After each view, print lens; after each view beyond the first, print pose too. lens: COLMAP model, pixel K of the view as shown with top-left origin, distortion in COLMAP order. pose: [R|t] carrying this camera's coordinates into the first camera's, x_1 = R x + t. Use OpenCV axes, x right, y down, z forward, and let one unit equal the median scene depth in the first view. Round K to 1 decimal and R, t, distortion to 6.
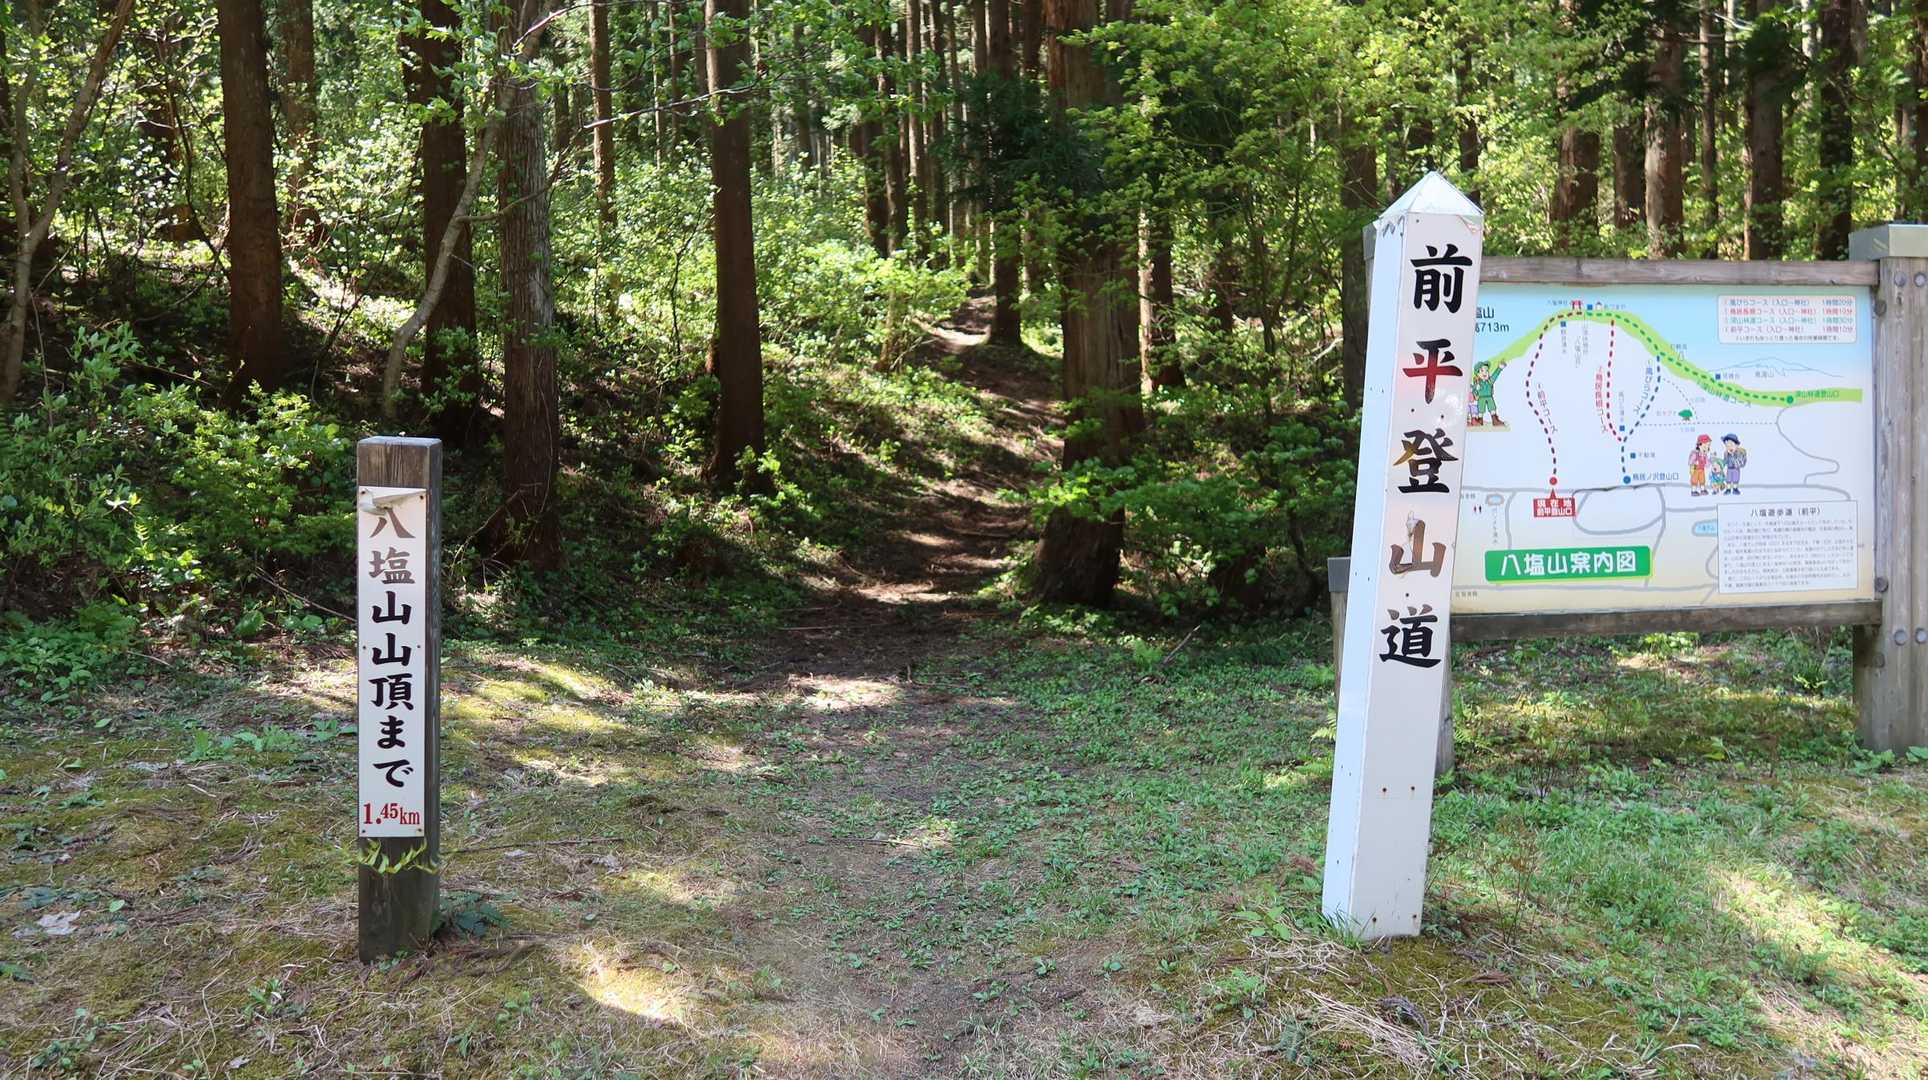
lens RADIAL K [[1265.9, 0, 964.2], [0, 1265.9, 537.0], [0, 0, 1]] dist [-0.020373, 0.000022]
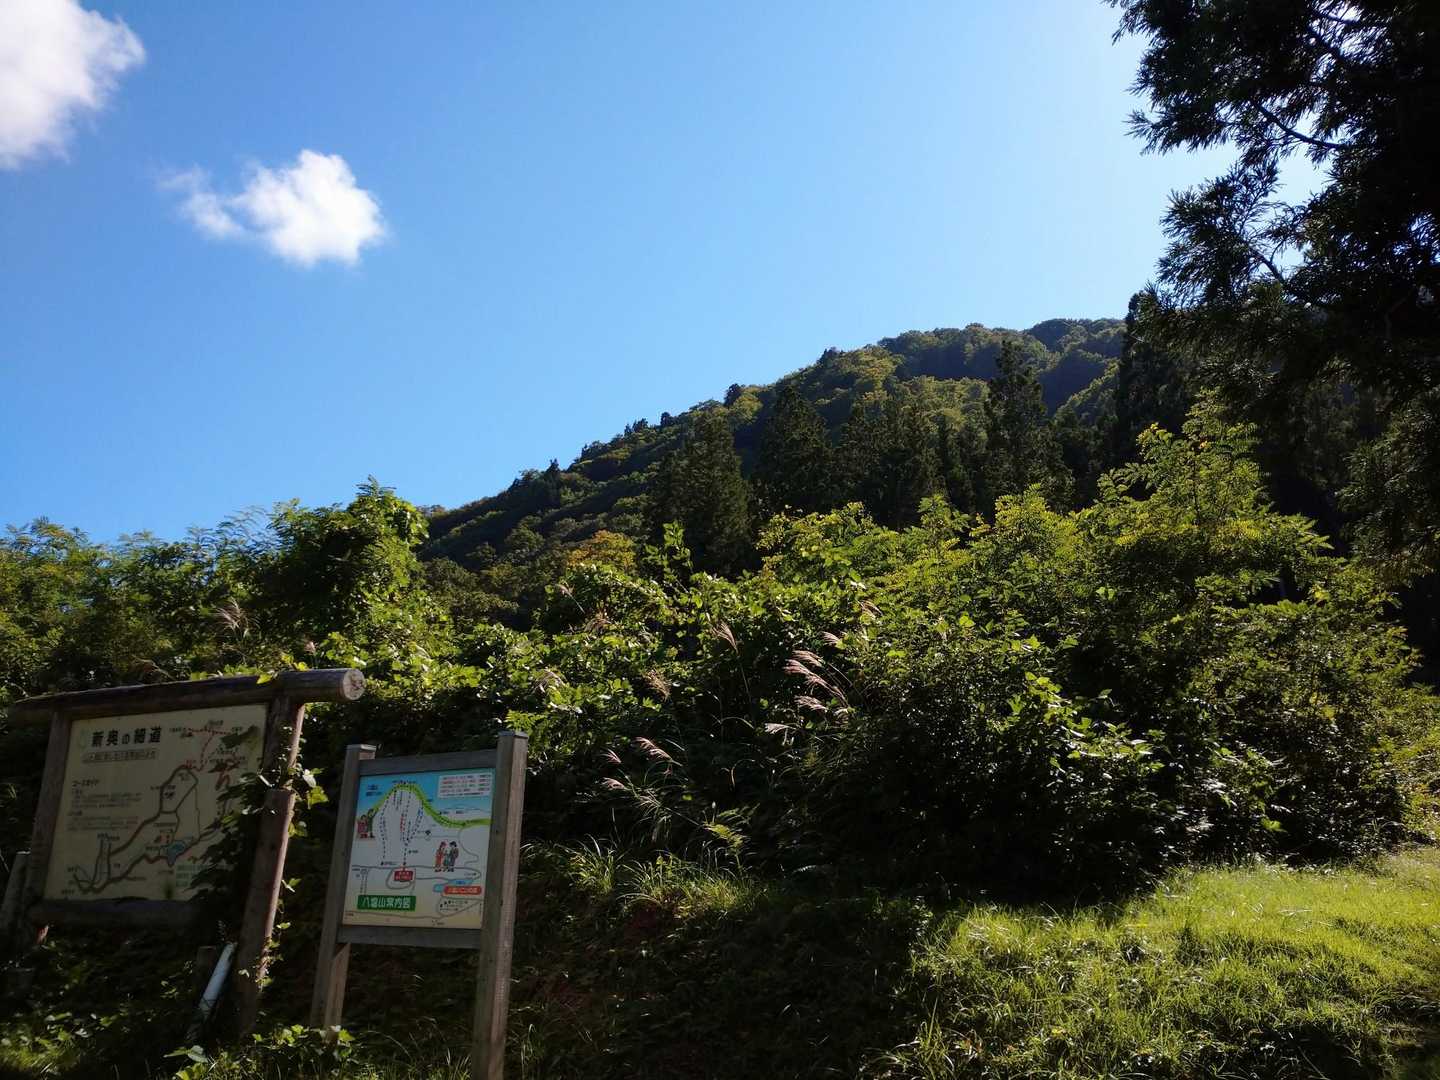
lens RADIAL K [[1104.1, 0, 720.5], [0, 1104.1, 540.0], [0, 0, 1]] dist [0.000063, -0.004019]
pose [[0.759400, -0.166102, -0.629065, 3.718891], [-0.026557, 0.958144, -0.285053, -0.086003], [0.650082, 0.233176, 0.723203, -0.268623]]
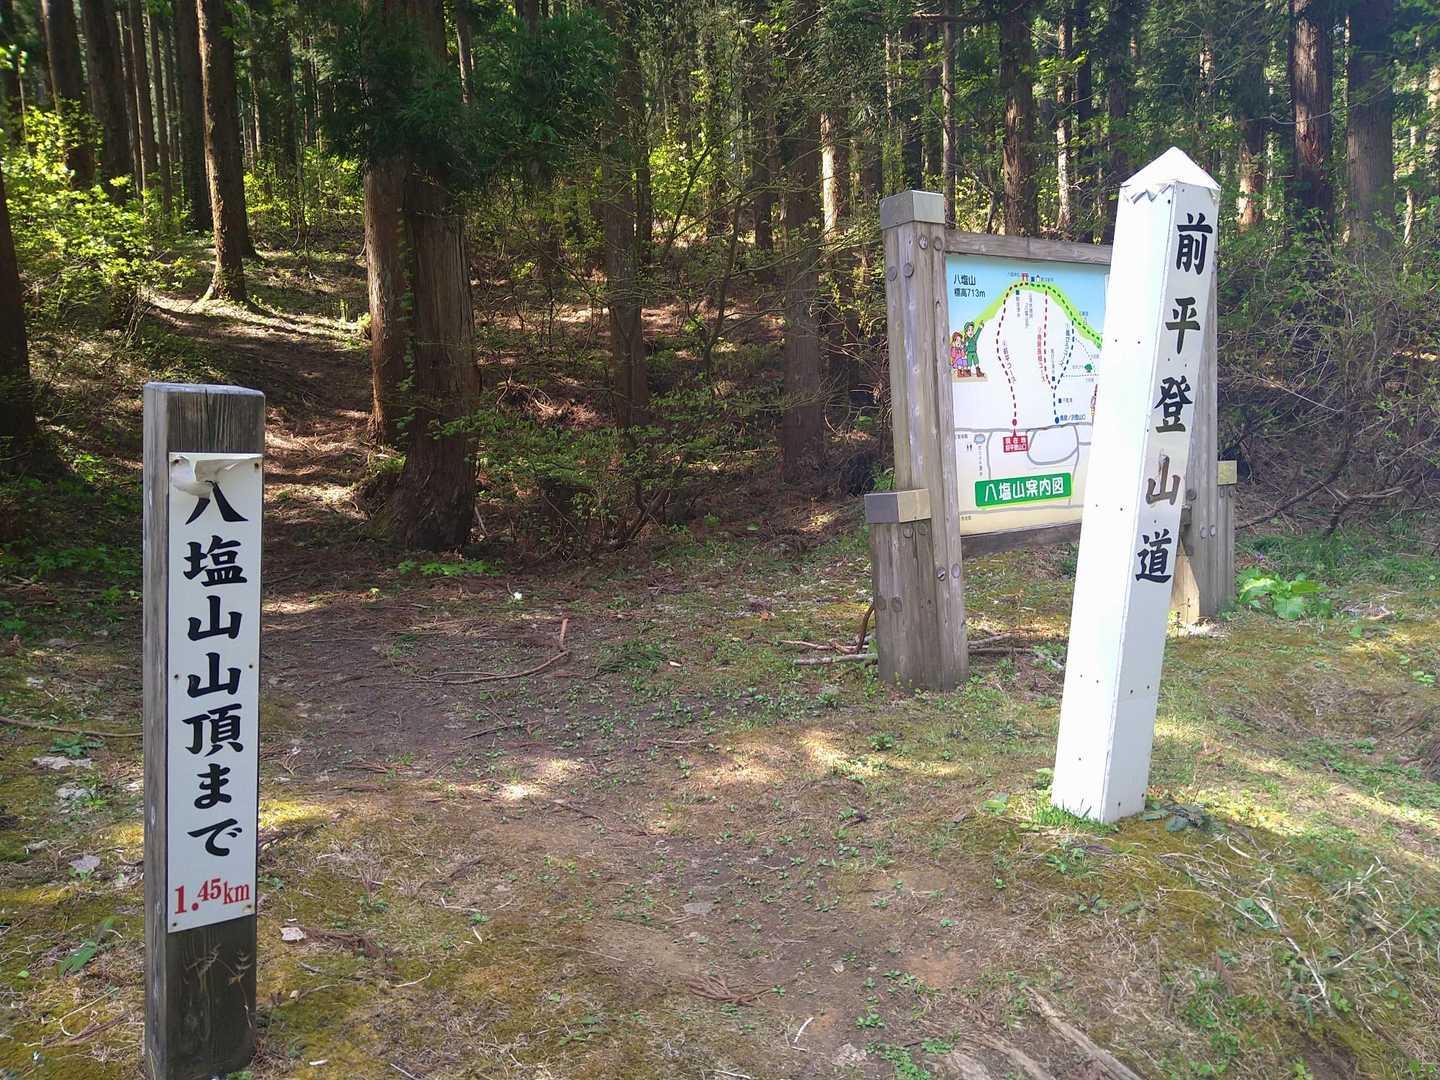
lens RADIAL K [[1104.1, 0, 720.8], [0, 1104.1, 542.3], [0, 0, 1]] dist [0.000063, -0.004019]
pose [[0.889073, -0.065348, 0.453077, -0.461012], [0.039335, 0.997003, 0.066614, -0.017945], [-0.456072, -0.041403, 0.888979, 0.287388]]
